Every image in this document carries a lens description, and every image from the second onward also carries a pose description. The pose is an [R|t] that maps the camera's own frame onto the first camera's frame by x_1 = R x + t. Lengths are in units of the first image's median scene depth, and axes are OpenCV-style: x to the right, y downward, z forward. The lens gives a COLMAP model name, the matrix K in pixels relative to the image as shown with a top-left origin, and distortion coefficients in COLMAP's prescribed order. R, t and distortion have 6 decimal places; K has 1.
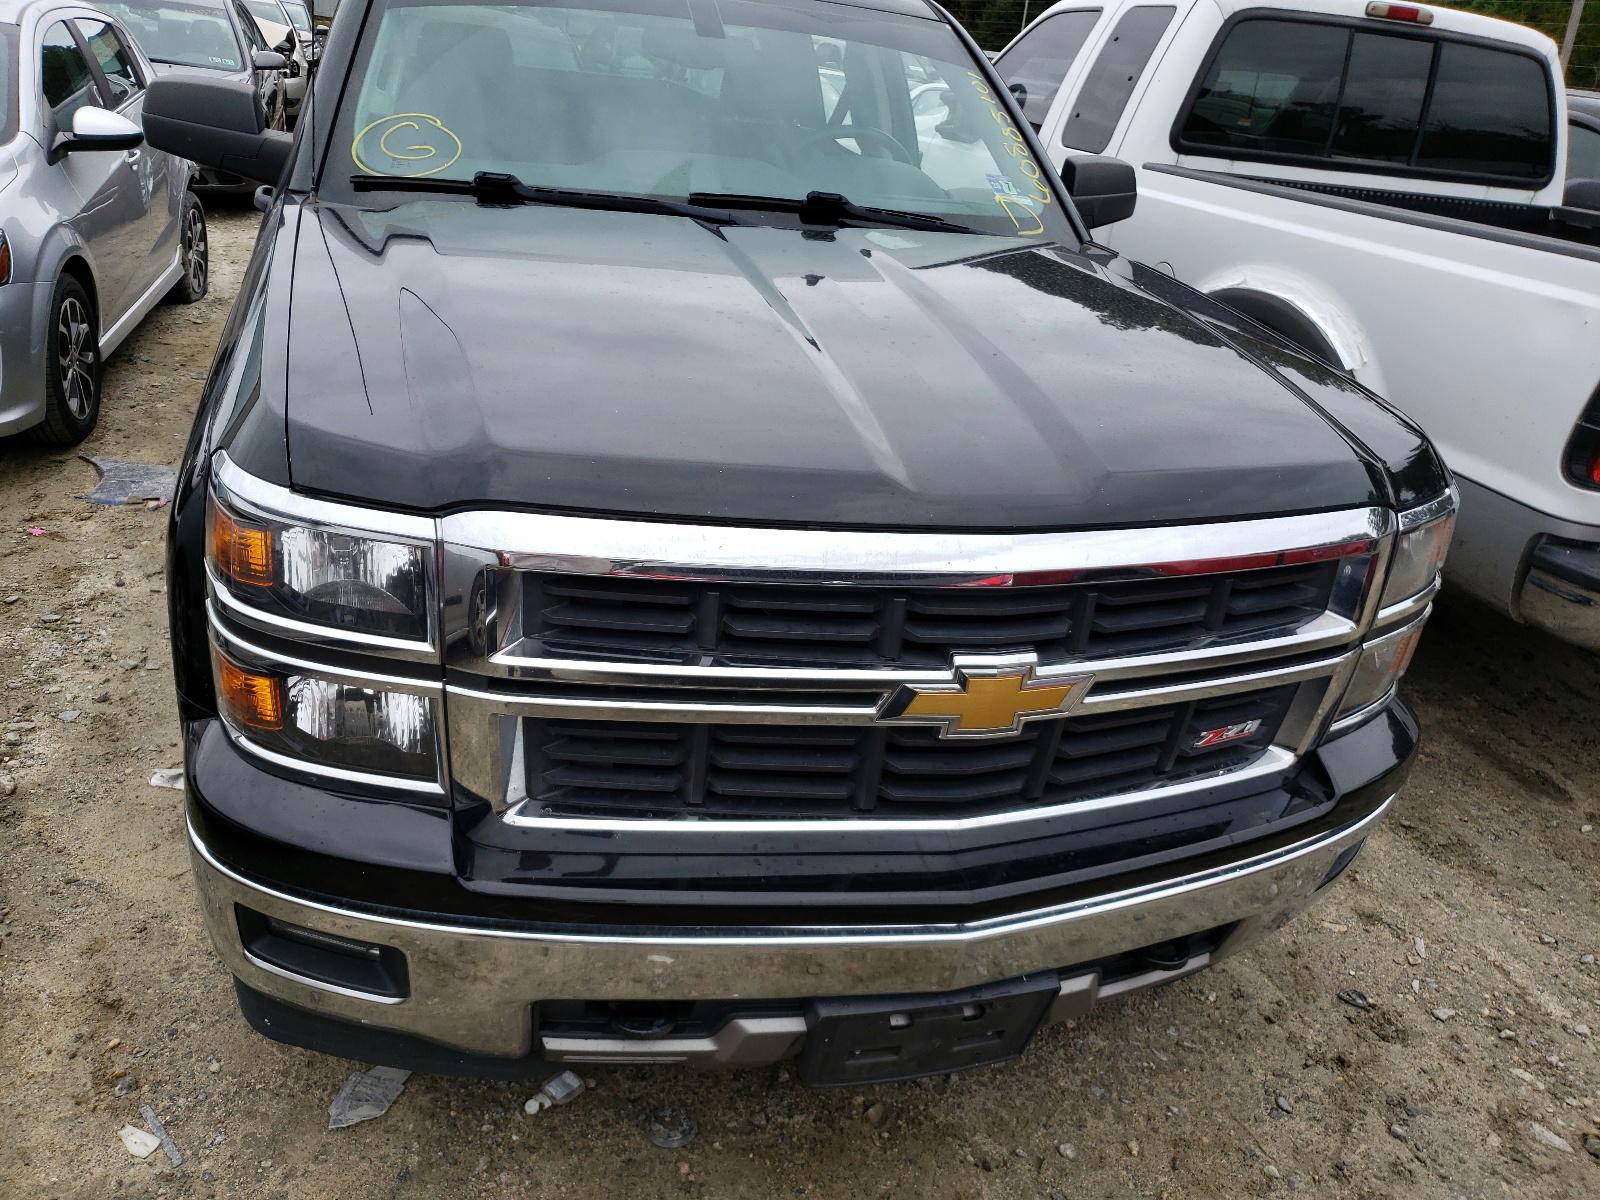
lens RADIAL K [[1242.5, 0, 807.0], [0, 1242.5, 606.6], [0, 0, 1]] dist [0.006680, 0.009294]
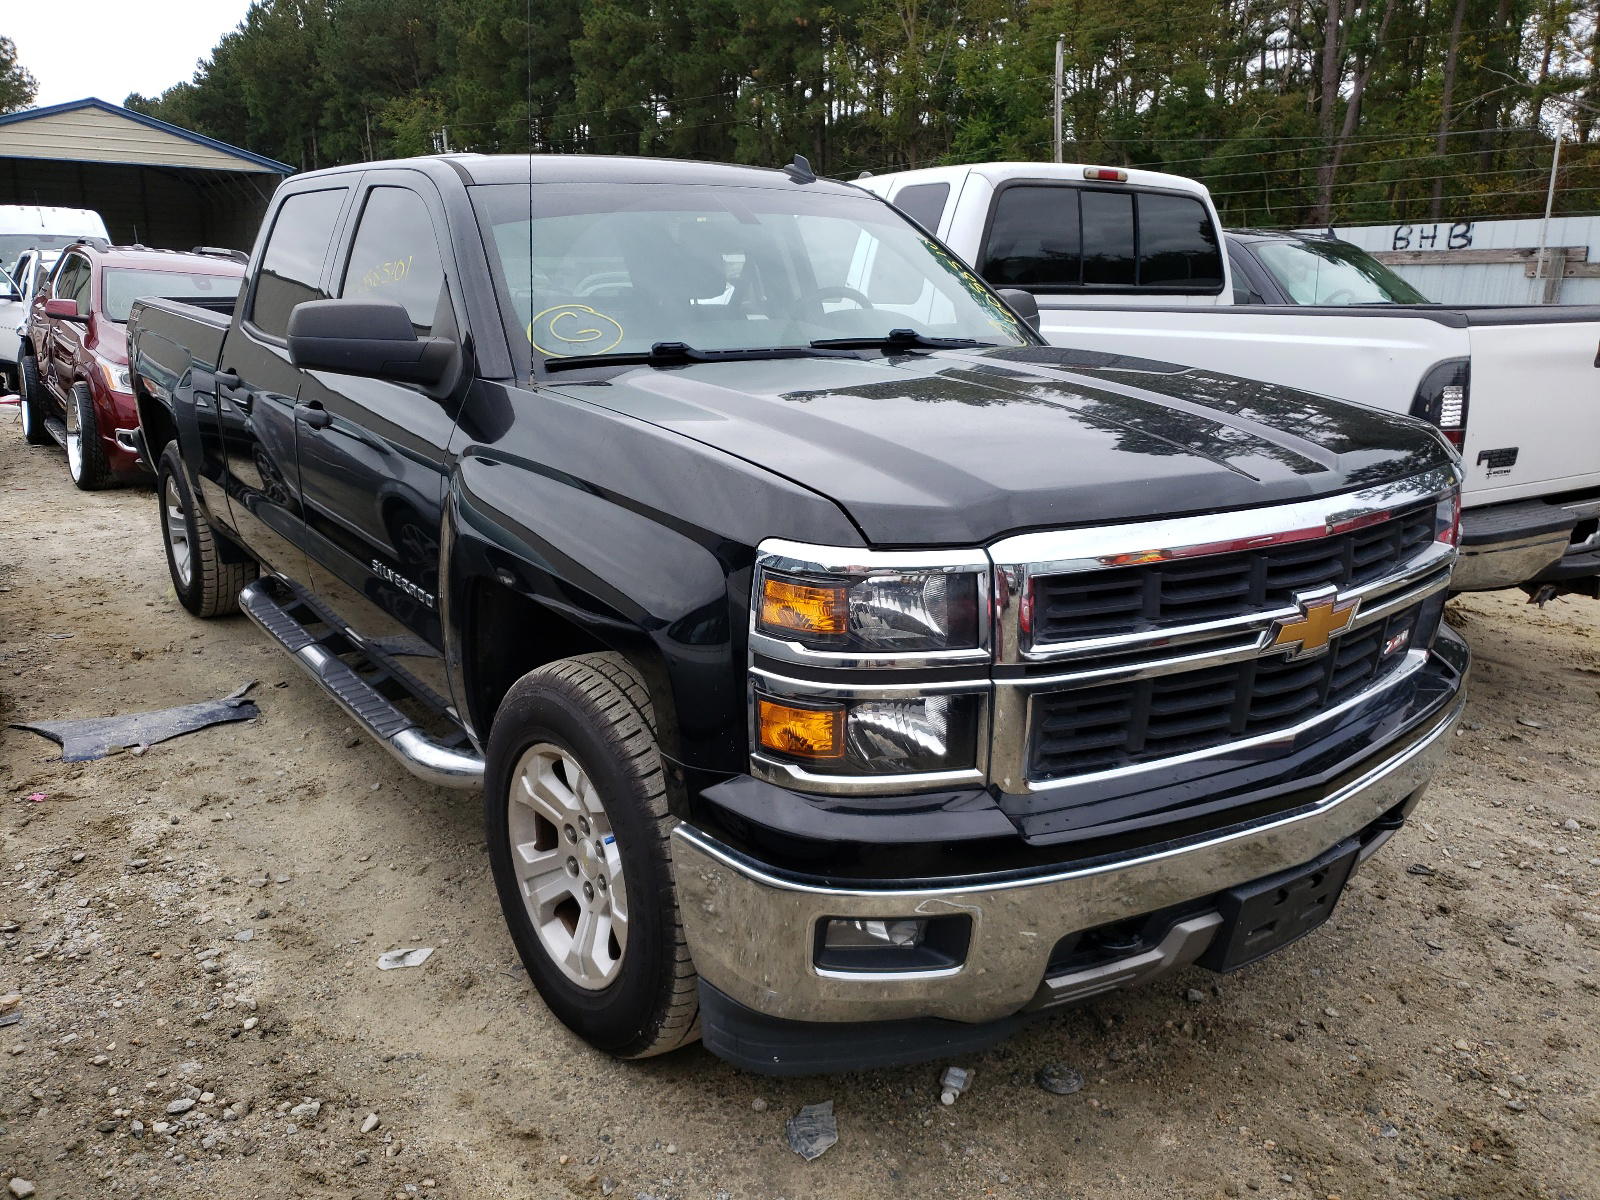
lens RADIAL K [[1242.5, 0, 785.0], [0, 1242.5, 601.7], [0, 0, 1]] dist [0.006680, 0.009294]
pose [[0.939407, -0.181540, 0.290787, -0.565755], [0.223421, 0.967589, -0.117703, 0.057474], [-0.259995, 0.175539, 0.949520, -0.116256]]
